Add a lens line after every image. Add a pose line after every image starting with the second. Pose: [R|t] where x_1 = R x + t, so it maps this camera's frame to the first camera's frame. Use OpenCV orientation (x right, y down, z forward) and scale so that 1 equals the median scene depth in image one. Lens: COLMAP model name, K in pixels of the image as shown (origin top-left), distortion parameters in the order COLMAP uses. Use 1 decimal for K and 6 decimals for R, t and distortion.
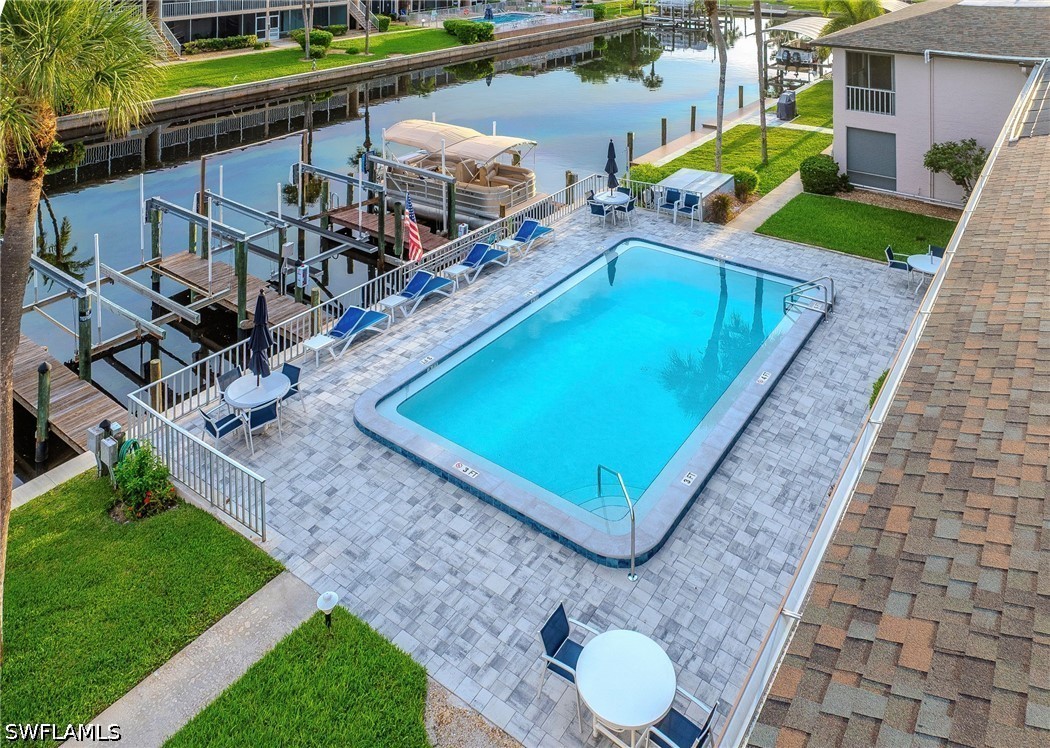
lens RADIAL K [[759.4, 0, 523.8], [0, 759.4, 373.4], [0, 0, 1]] dist [-0.005171, -0.006633]
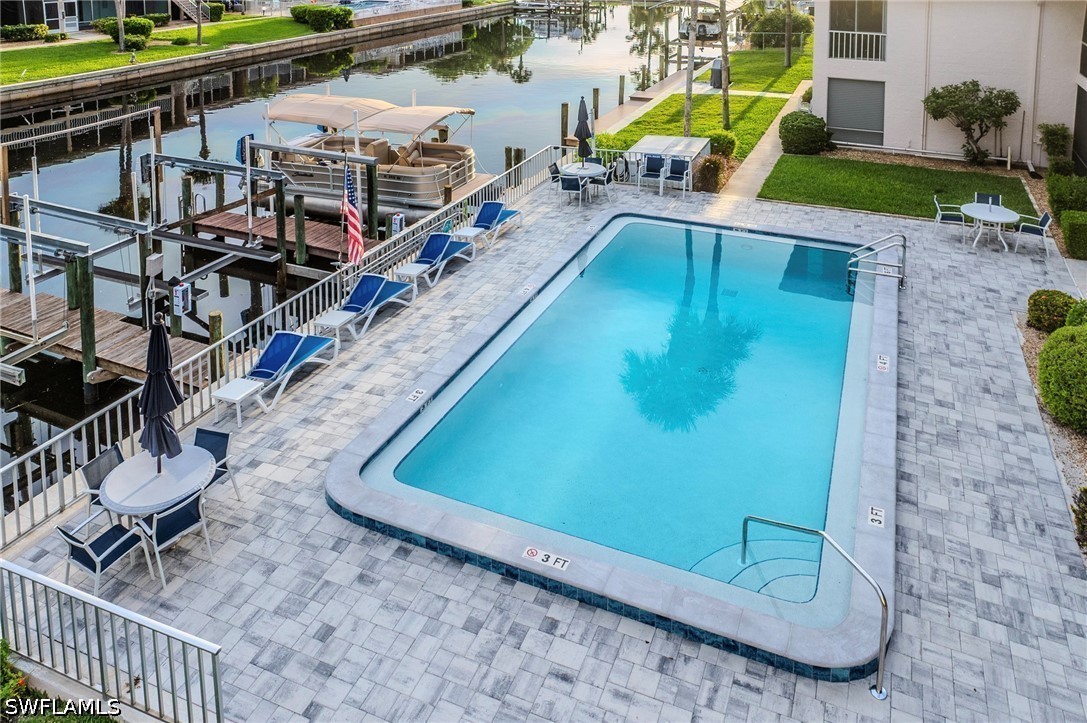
lens RADIAL K [[737.5, 0, 558.6], [0, 737.5, 337.6], [0, 0, 1]] dist [-0.011665, -0.004161]
pose [[0.959428, -0.107231, 0.260765, -0.141601], [0.122787, 0.991454, -0.044065, -0.019880], [-0.253812, 0.074295, 0.964396, 0.259628]]
